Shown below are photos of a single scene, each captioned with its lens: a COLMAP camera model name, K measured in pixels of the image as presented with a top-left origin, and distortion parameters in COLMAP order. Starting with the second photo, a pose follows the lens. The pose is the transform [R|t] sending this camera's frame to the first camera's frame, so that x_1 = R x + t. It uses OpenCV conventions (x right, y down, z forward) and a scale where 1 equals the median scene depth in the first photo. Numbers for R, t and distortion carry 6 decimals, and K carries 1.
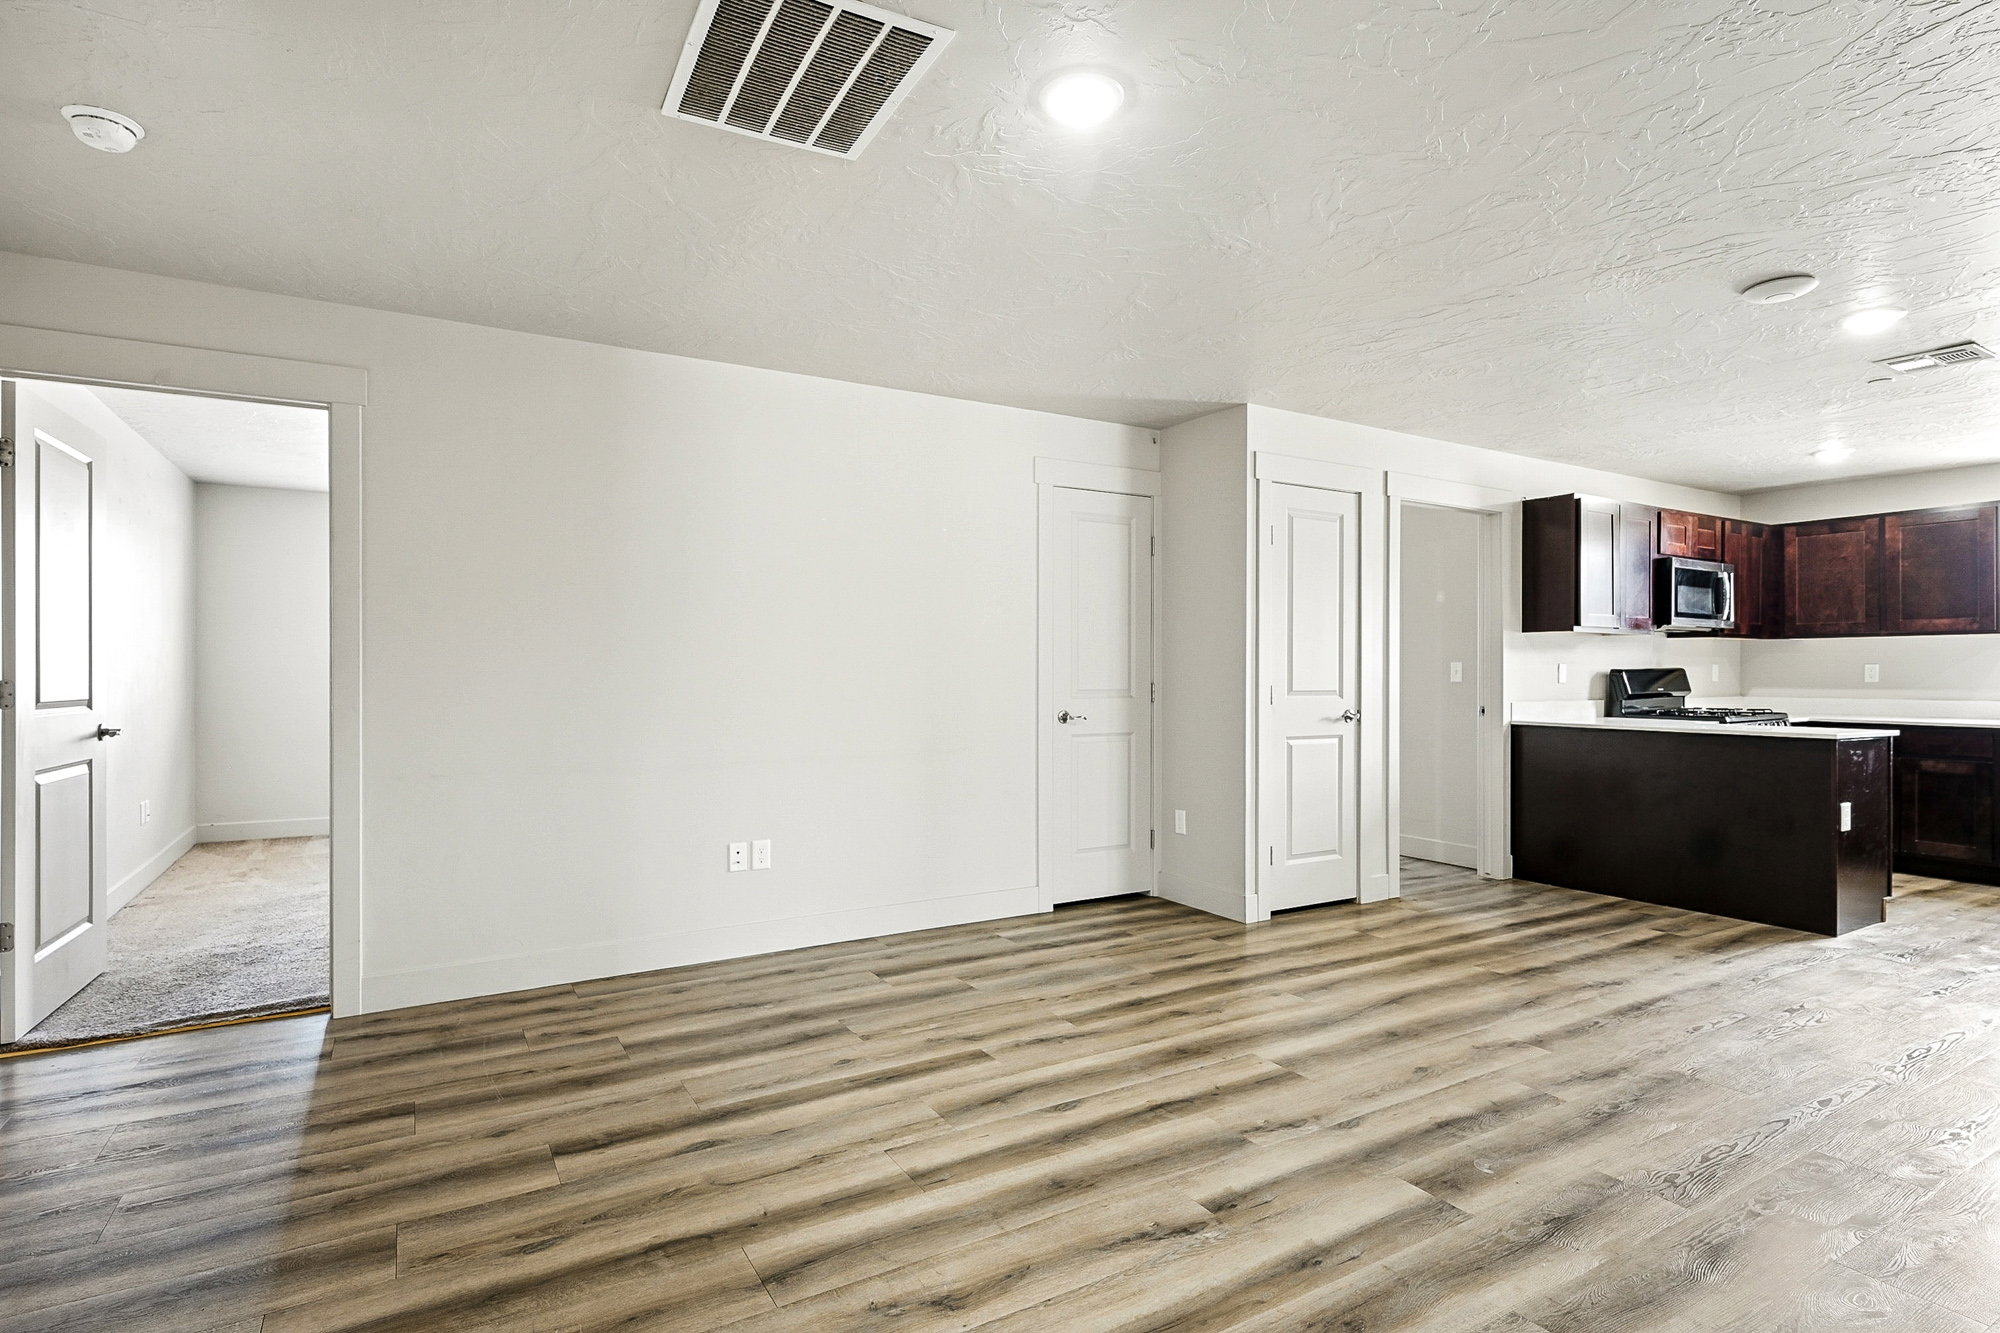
lens RADIAL K [[988.1, 0, 1001.9], [0, 988.1, 673.7], [0, 0, 1]] dist [-0.004711, -0.001437]
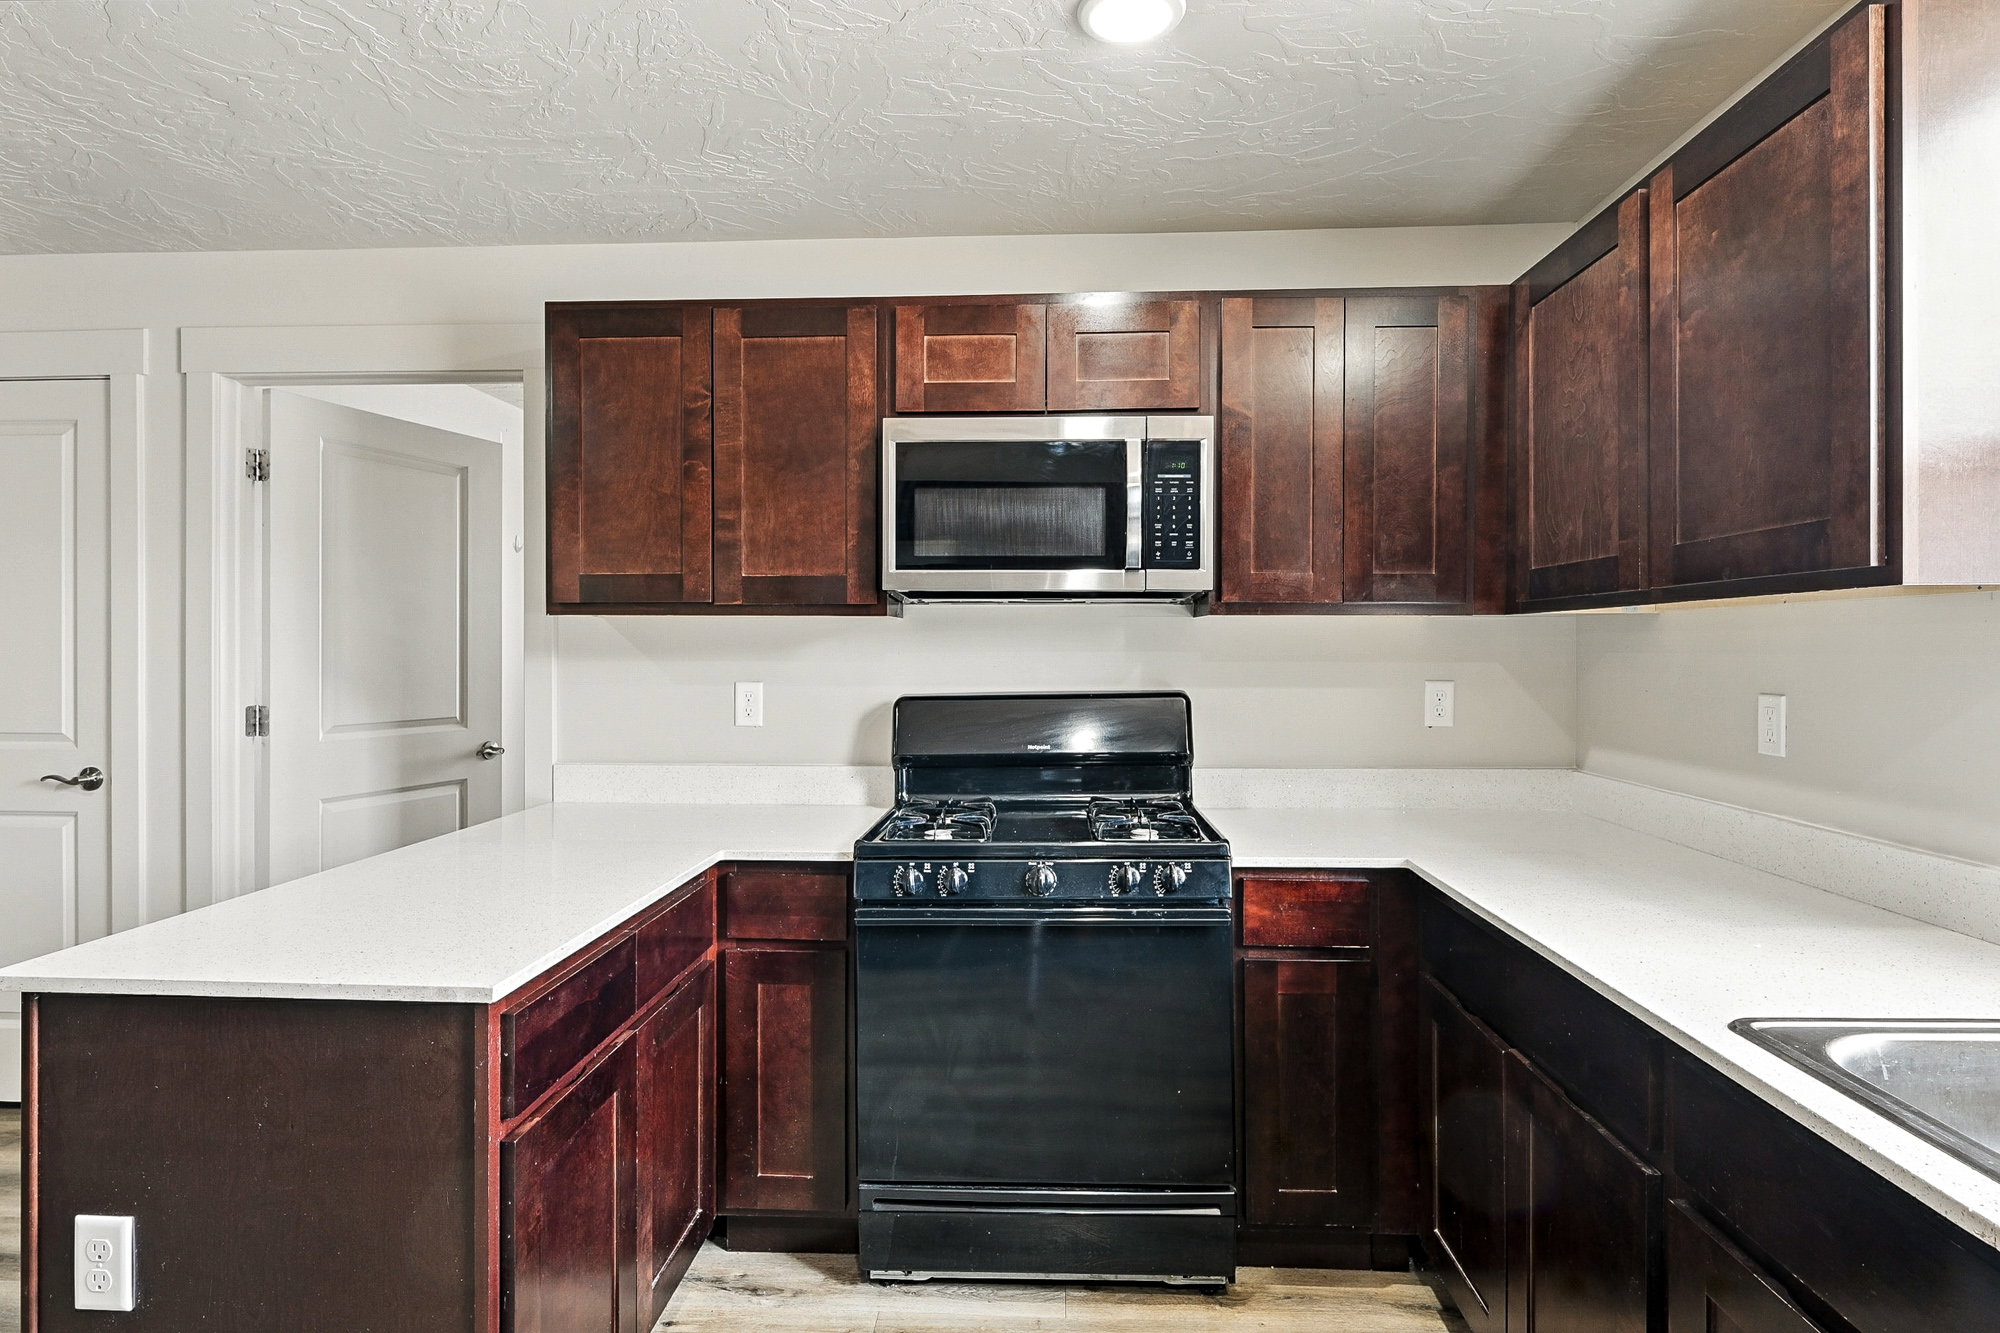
lens RADIAL K [[1028.8, 0, 1013.1], [0, 1028.8, 654.4], [0, 0, 1]] dist [-0.002669, -0.000207]
pose [[0.839739, 0.000187, -0.542991, 0.897871], [-0.000417, 1.000000, -0.000302, -0.022400], [0.542991, 0.000480, 0.839739, 0.646490]]
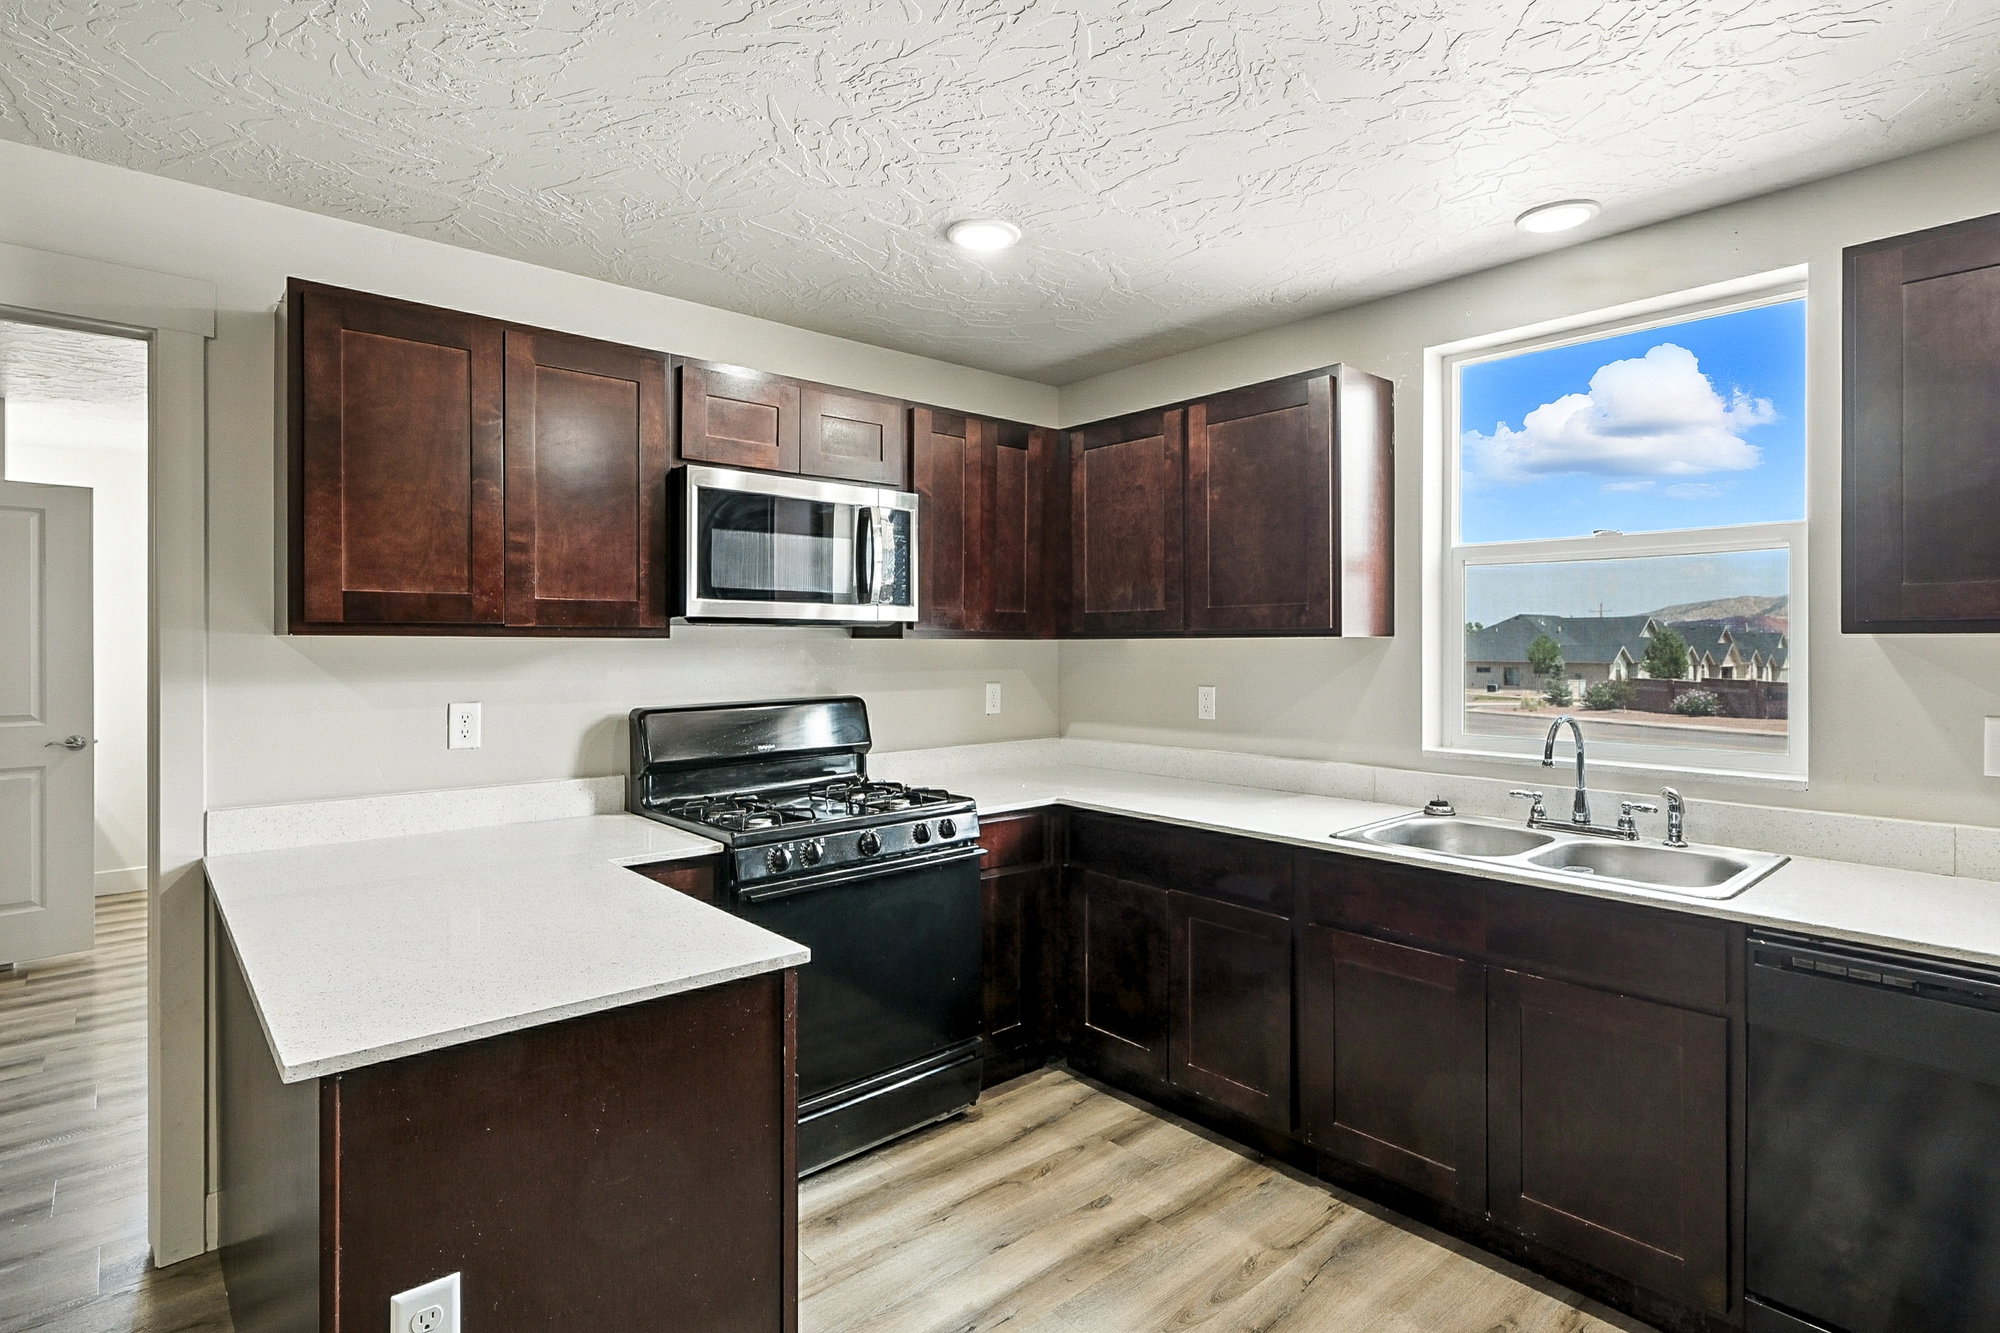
lens RADIAL K [[988.1, 0, 996.0], [0, 988.1, 651.5], [0, 0, 1]] dist [-0.004711, -0.001437]
pose [[0.981743, -0.006102, 0.190113, 0.694334], [0.006097, 0.999981, 0.000613, -0.031311], [-0.190114, 0.000558, 0.981762, 0.506040]]
